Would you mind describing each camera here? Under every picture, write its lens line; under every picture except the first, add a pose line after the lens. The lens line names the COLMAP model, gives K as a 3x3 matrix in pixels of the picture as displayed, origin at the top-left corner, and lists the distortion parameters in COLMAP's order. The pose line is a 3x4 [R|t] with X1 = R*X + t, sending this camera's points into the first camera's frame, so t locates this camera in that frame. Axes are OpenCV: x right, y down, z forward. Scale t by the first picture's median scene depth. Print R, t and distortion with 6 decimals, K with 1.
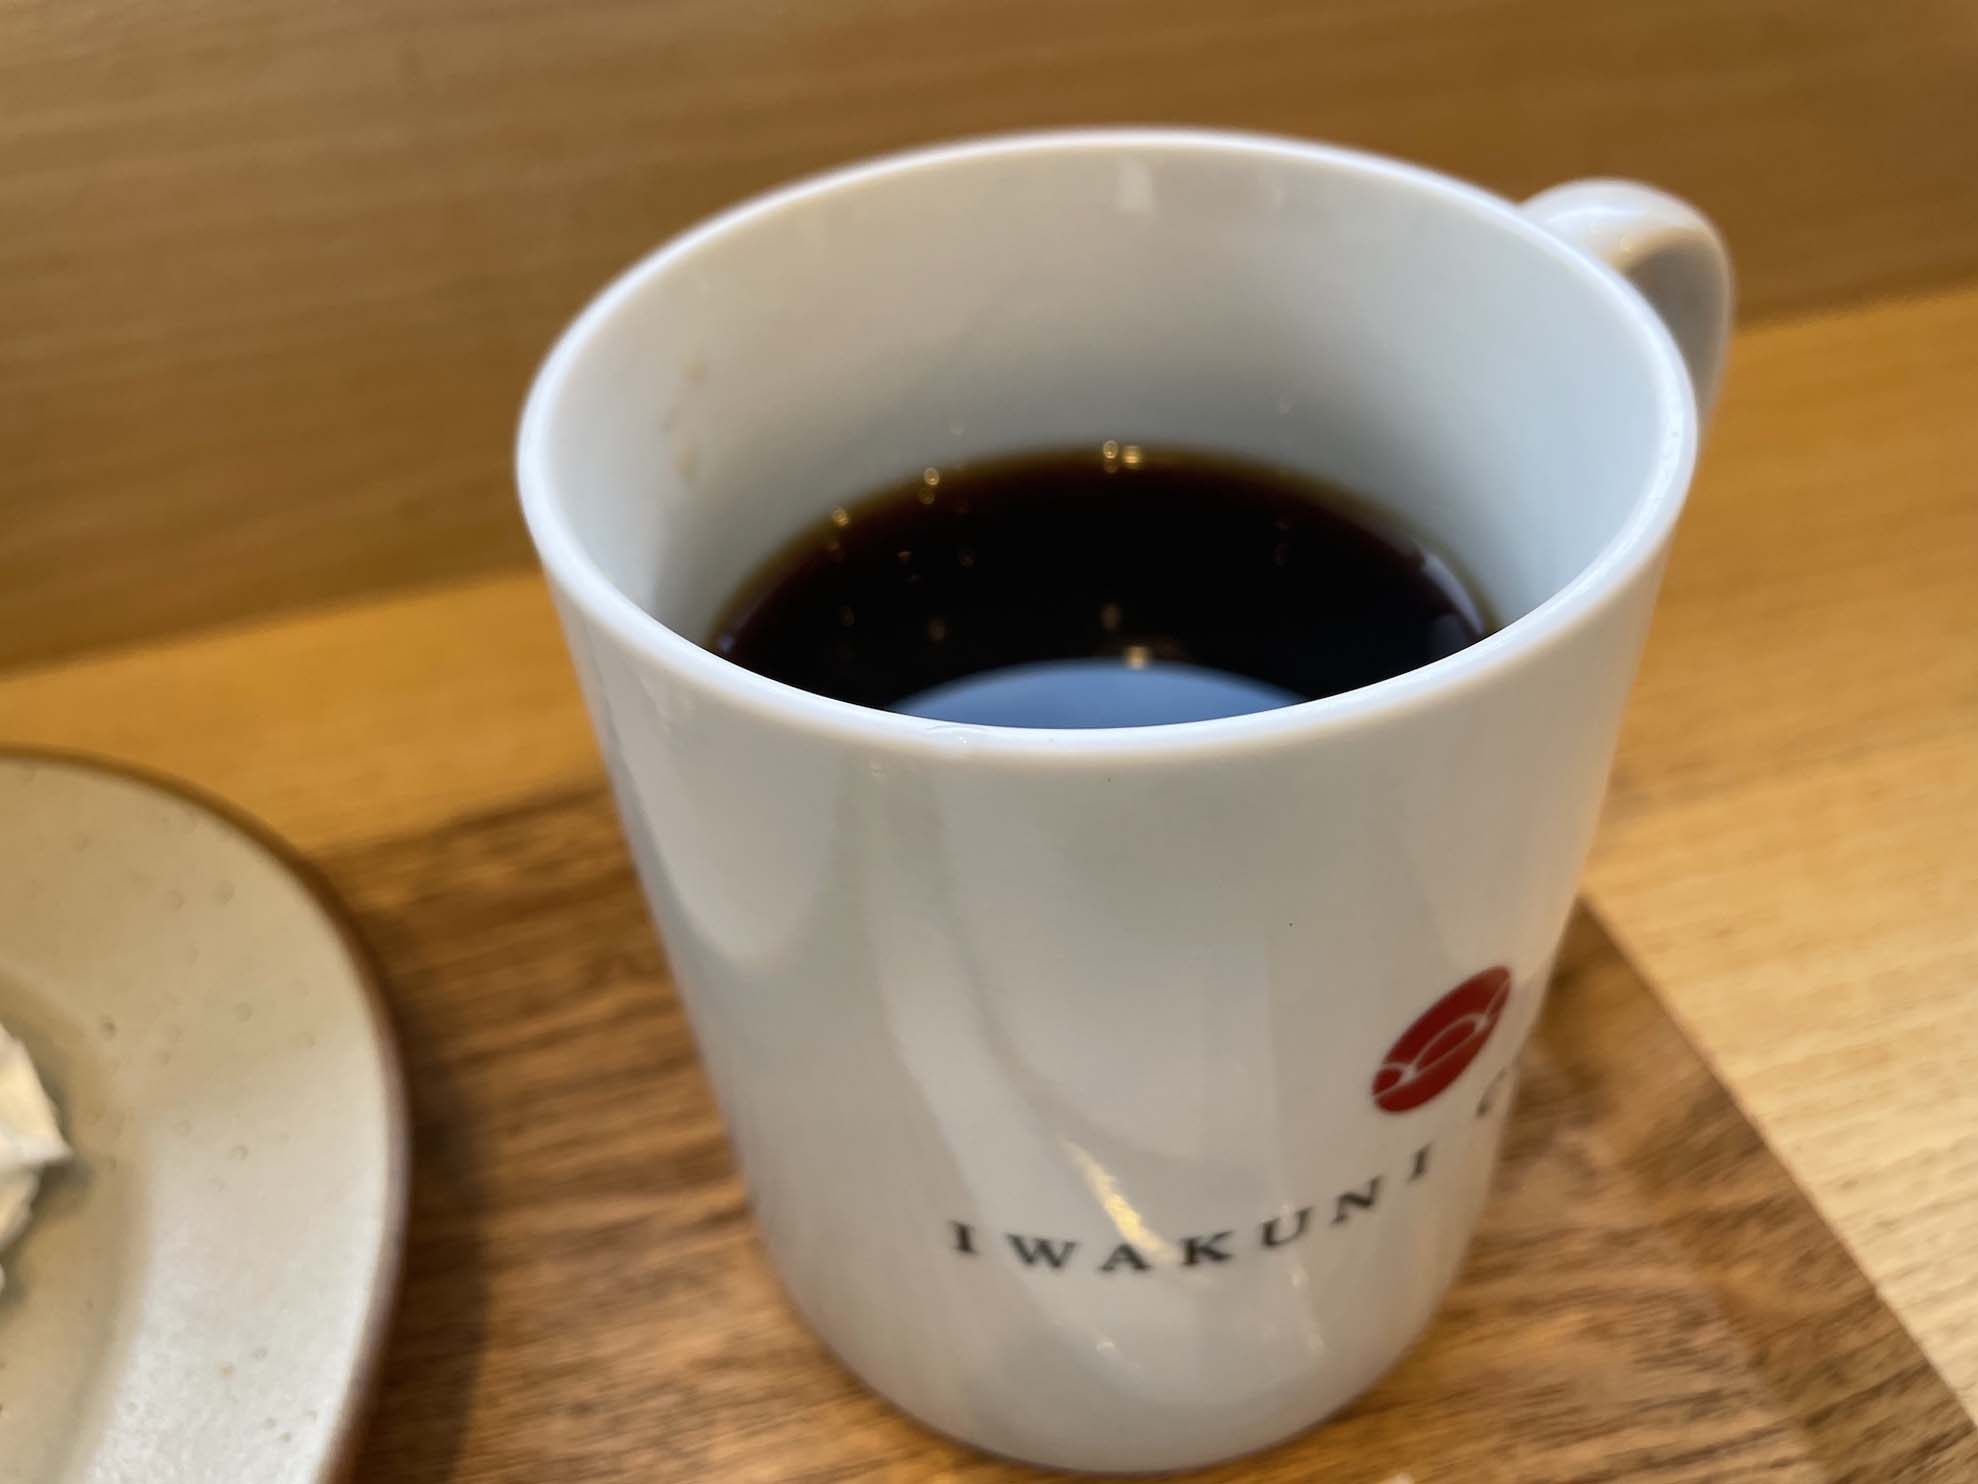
lens RADIAL K [[1645.8, 0, 989.0], [0, 1645.8, 742.0], [0, 0, 1]] dist [-0.000369, -0.071903]
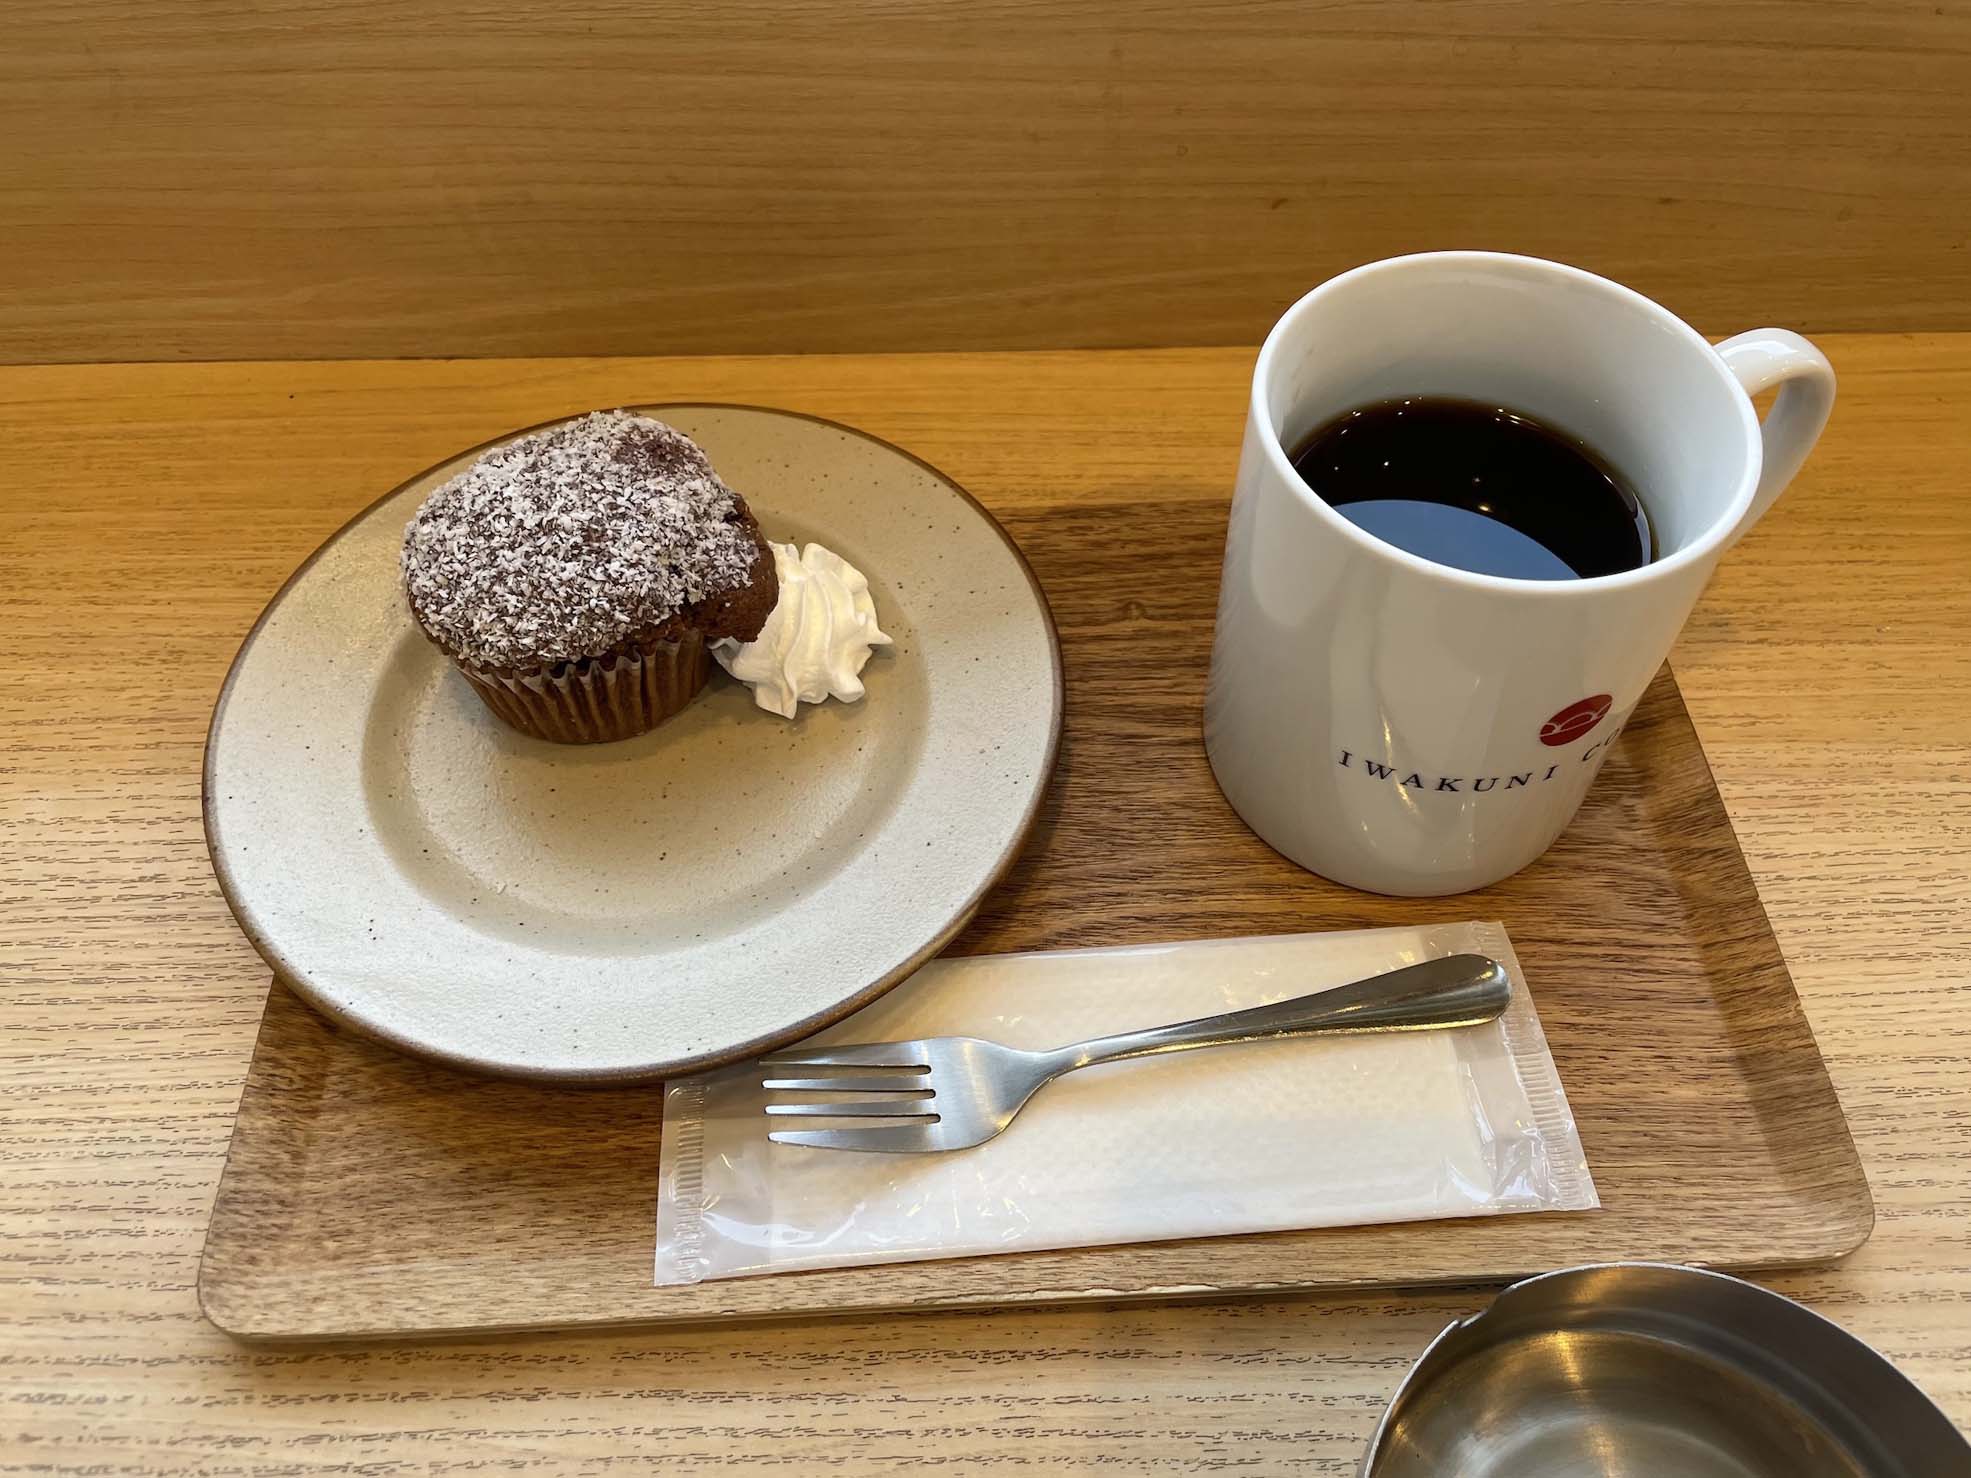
lens RADIAL K [[1512.1, 0, 985.5], [0, 1512.1, 739.0], [0, 0, 1]] dist [0.025436, -0.007205]
pose [[0.969244, 0.223121, -0.103843, -0.227666], [-0.197597, 0.957068, 0.212077, -0.063641], [0.146704, -0.185035, 0.971720, -0.907674]]
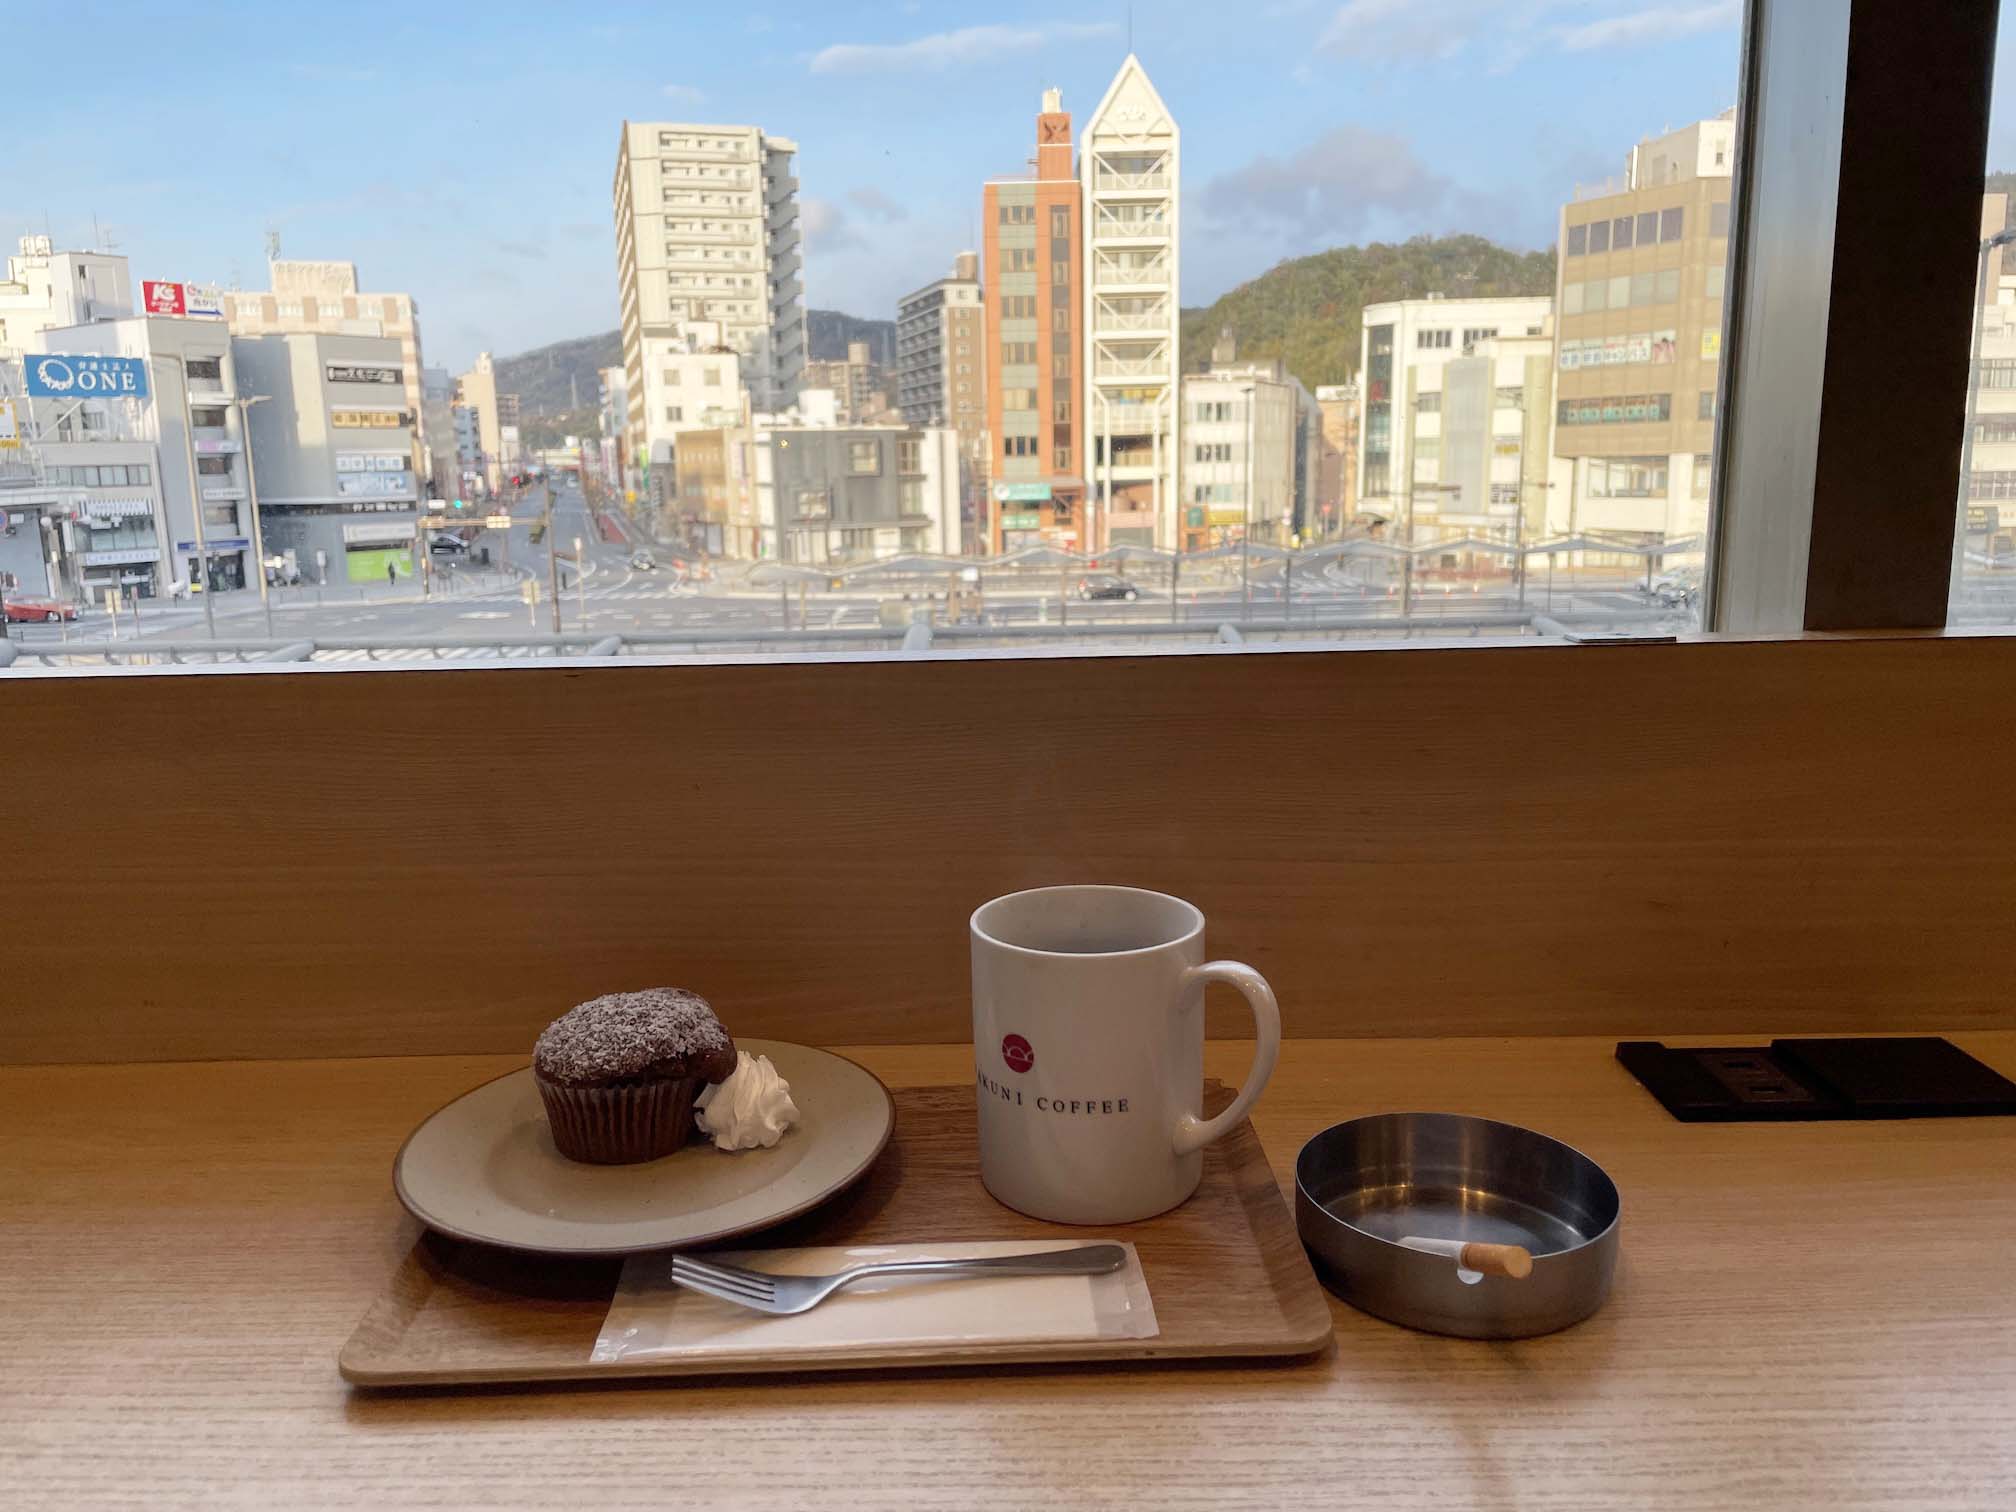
lens RADIAL K [[1546.6, 0, 1008.0], [0, 1546.6, 756.0], [0, 0, 1]] dist [0.025436, -0.007205]
pose [[0.964955, 0.083820, -0.248668, 0.686942], [-0.200524, 0.846779, -0.492703, 1.213153], [0.169268, 0.525300, 0.833911, -2.264021]]
